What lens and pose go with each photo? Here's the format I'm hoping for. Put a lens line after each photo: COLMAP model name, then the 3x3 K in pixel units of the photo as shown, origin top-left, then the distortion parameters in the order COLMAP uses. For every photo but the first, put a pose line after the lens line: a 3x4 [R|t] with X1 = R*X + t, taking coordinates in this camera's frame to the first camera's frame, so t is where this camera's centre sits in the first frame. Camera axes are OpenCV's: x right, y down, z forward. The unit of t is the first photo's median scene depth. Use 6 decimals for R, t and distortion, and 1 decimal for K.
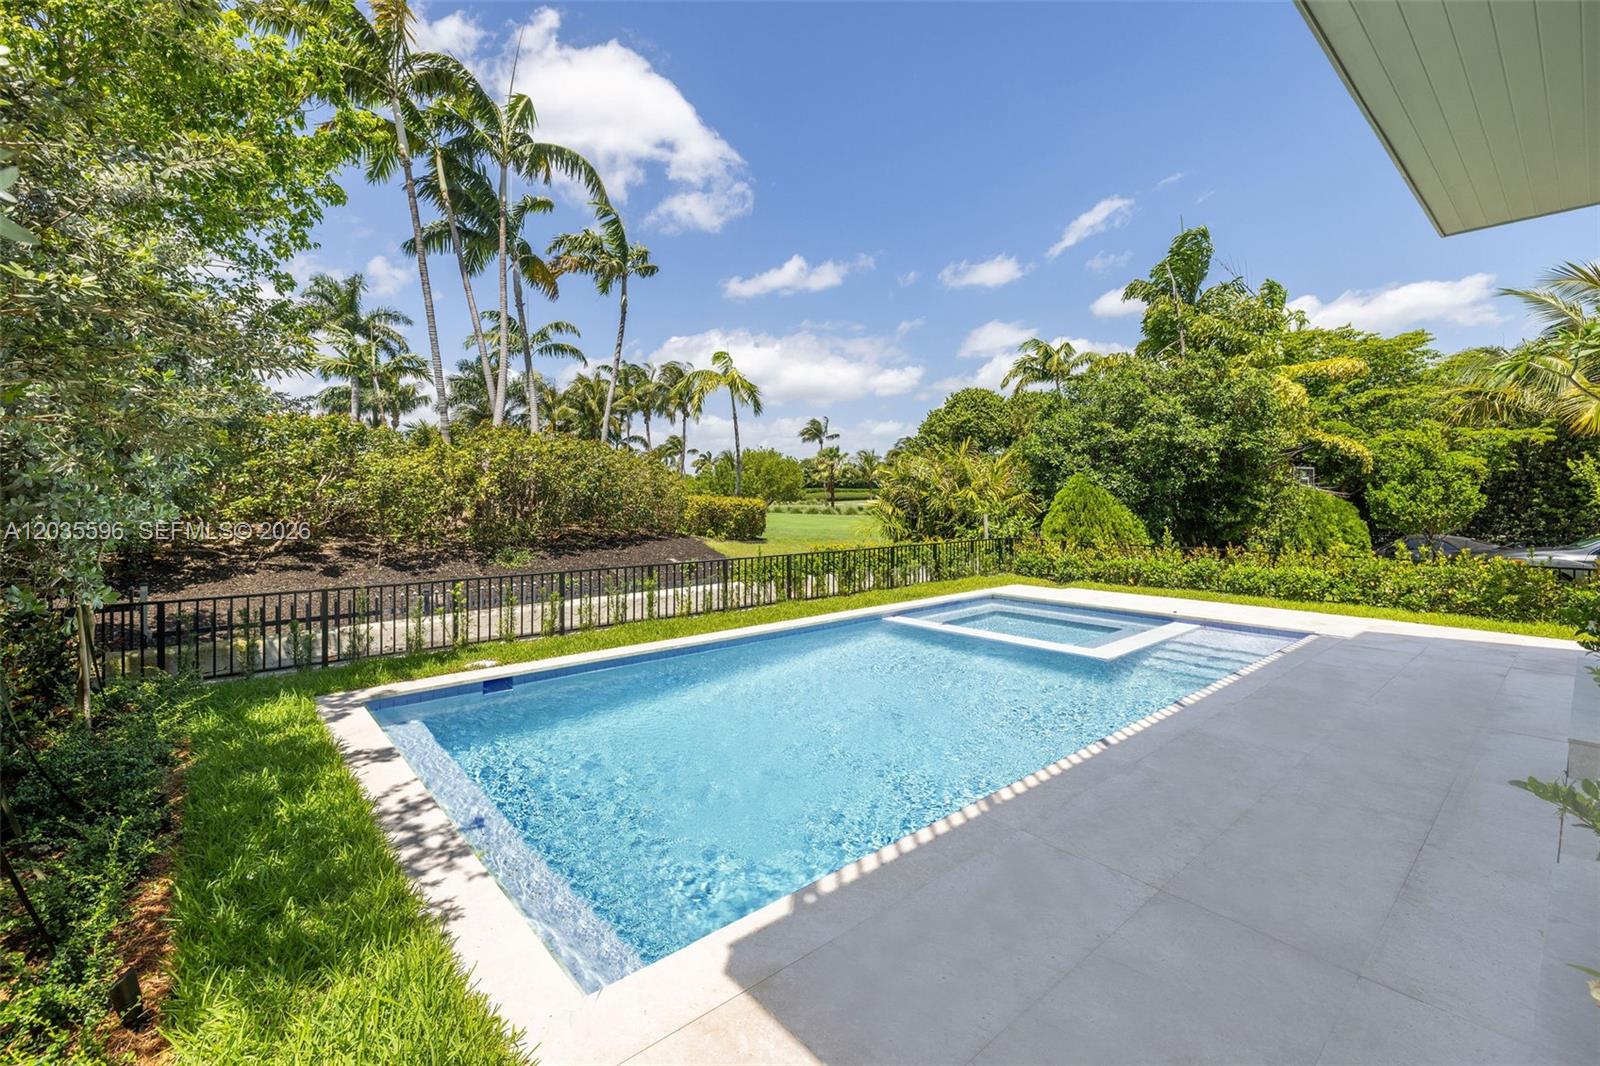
lens RADIAL K [[687.1, 0, 795.5], [0, 687.1, 505.9], [0, 0, 1]] dist [-0.000786, -0.000309]
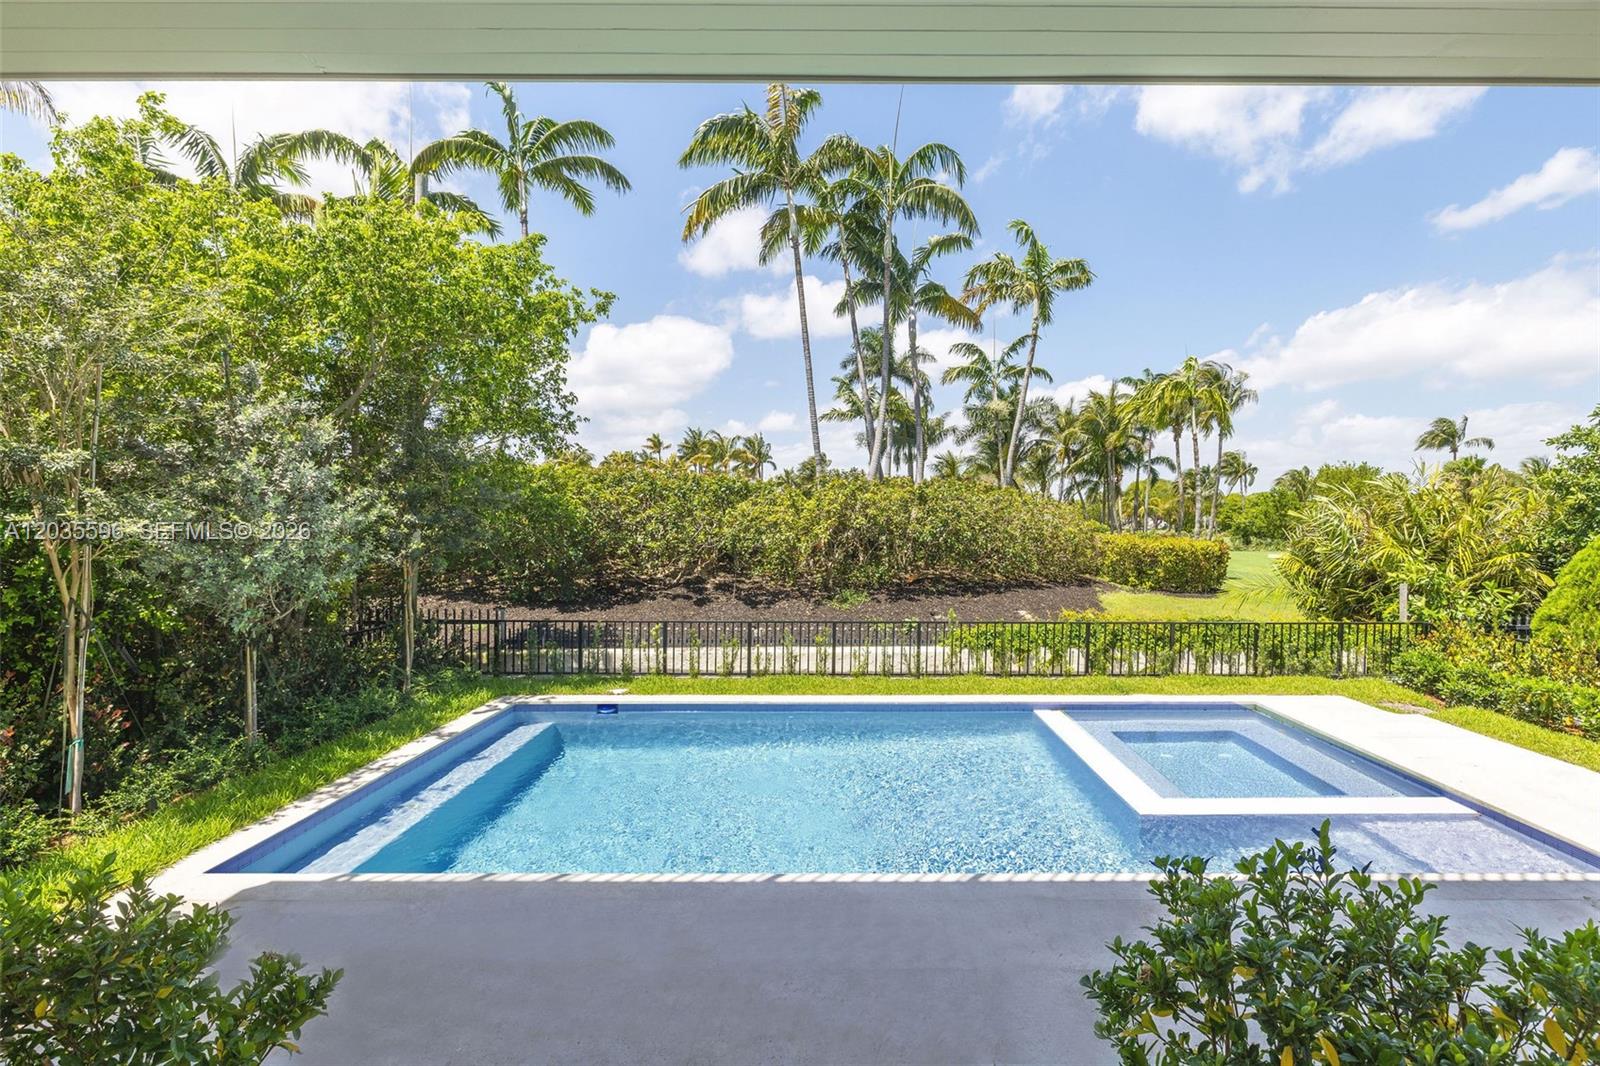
lens RADIAL K [[769.3, 0, 846.7], [0, 769.3, 554.8], [0, 0, 1]] dist [-0.003723, -0.000204]
pose [[0.746871, 0.032703, -0.664164, 0.459043], [-0.011346, 0.999271, 0.036445, -0.045467], [0.664872, -0.019684, 0.746698, 0.123455]]
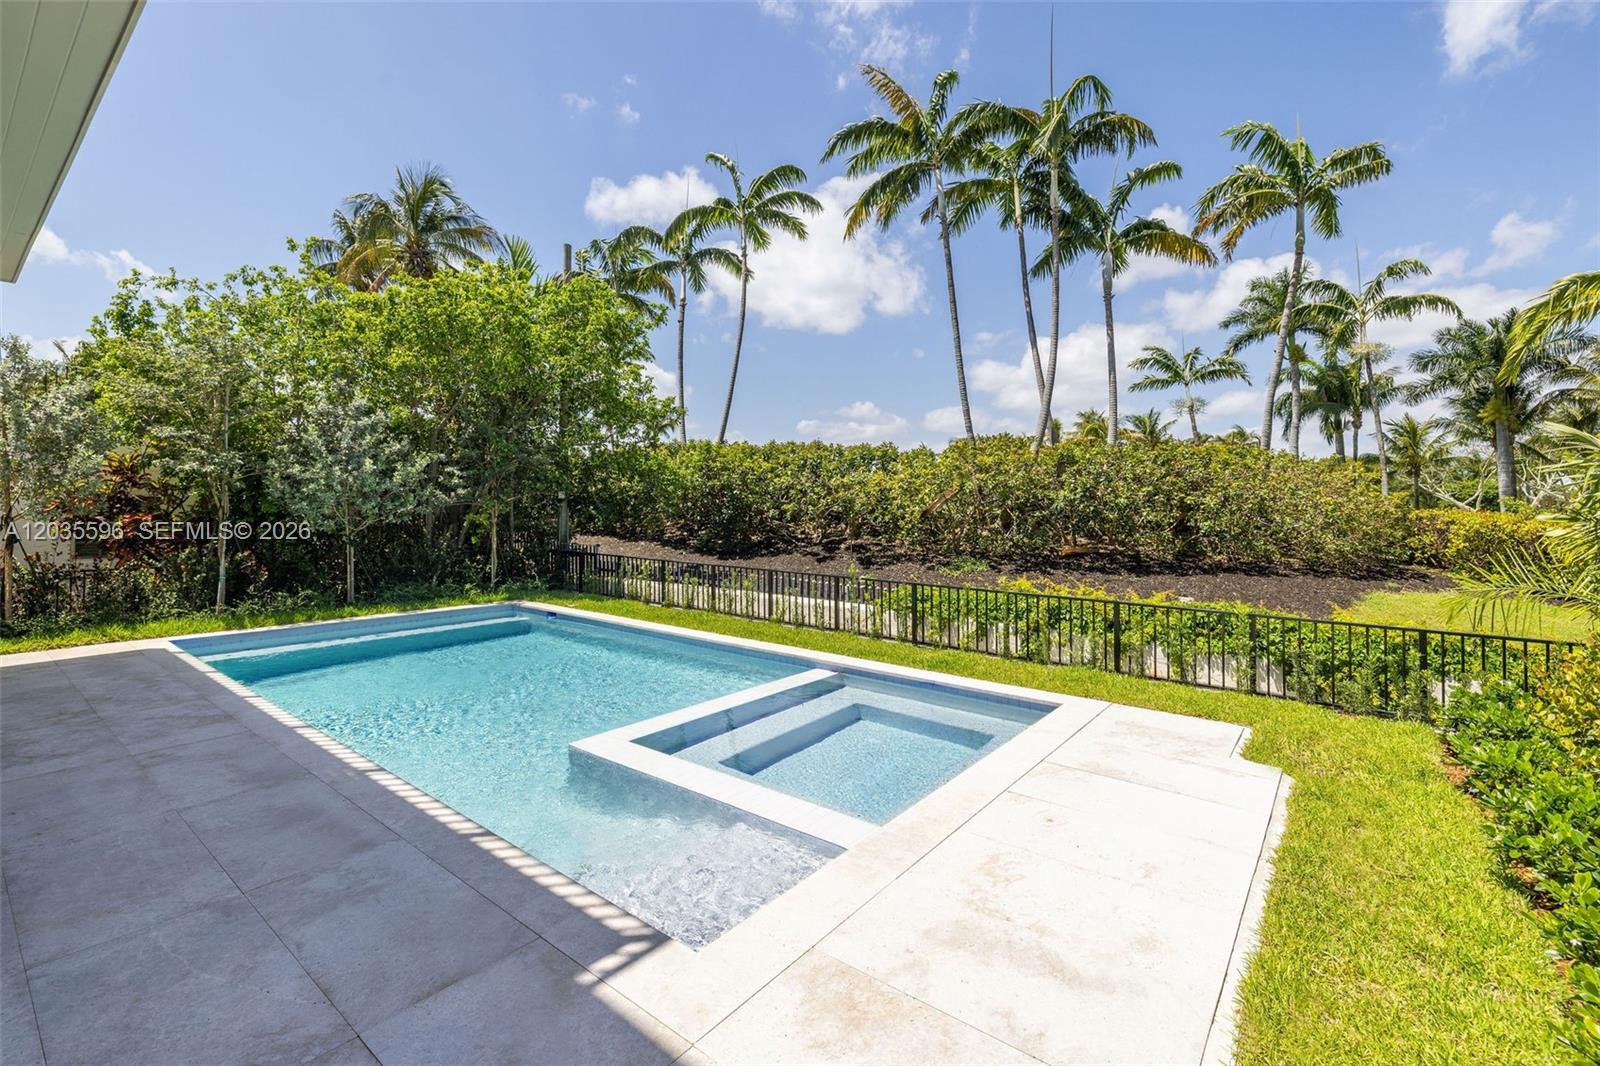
lens RADIAL K [[729.0, 0, 793.1], [0, 729.0, 466.4], [0, 0, 1]] dist [0.003095, 0.000001]
pose [[0.136196, -0.051317, -0.989352, 0.767563], [-0.025855, 0.998133, -0.055332, -0.009843], [0.990345, 0.033115, 0.134615, 0.720783]]
